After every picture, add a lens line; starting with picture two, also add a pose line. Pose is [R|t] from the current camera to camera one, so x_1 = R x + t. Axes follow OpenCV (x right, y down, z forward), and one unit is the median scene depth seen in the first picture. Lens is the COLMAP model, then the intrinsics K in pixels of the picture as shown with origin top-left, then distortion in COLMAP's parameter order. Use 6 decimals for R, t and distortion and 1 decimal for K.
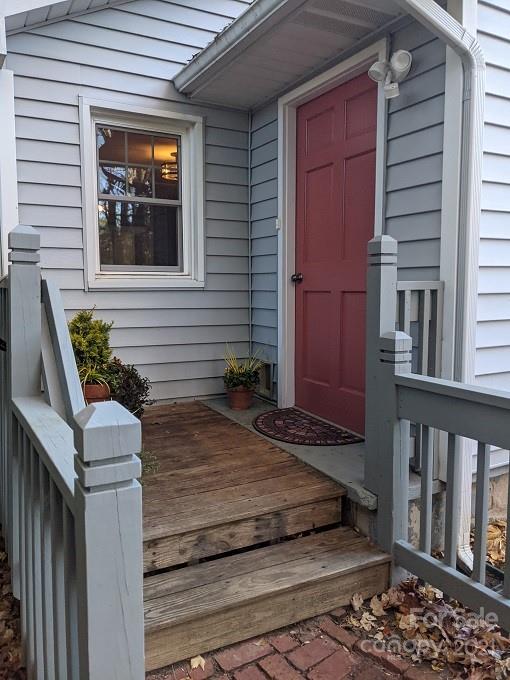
lens RADIAL K [[556.9, 0, 255.0], [0, 556.9, 340.0], [0, 0, 1]] dist [-0.002018, -0.001561]
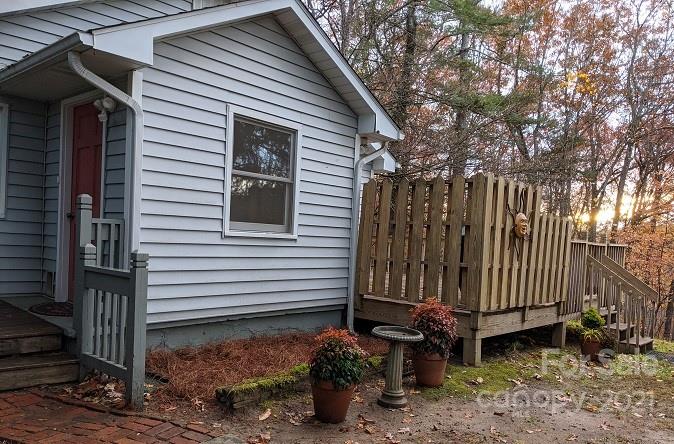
lens RADIAL K [[539.0, 0, 335.9], [0, 539.0, 253.0], [0, 0, 1]] dist [-0.011857, -0.013080]
pose [[0.935017, 0.038316, 0.352528, 0.367502], [-0.016924, 0.997834, -0.063567, 0.111728], [-0.354200, 0.053470, 0.933640, -0.968494]]
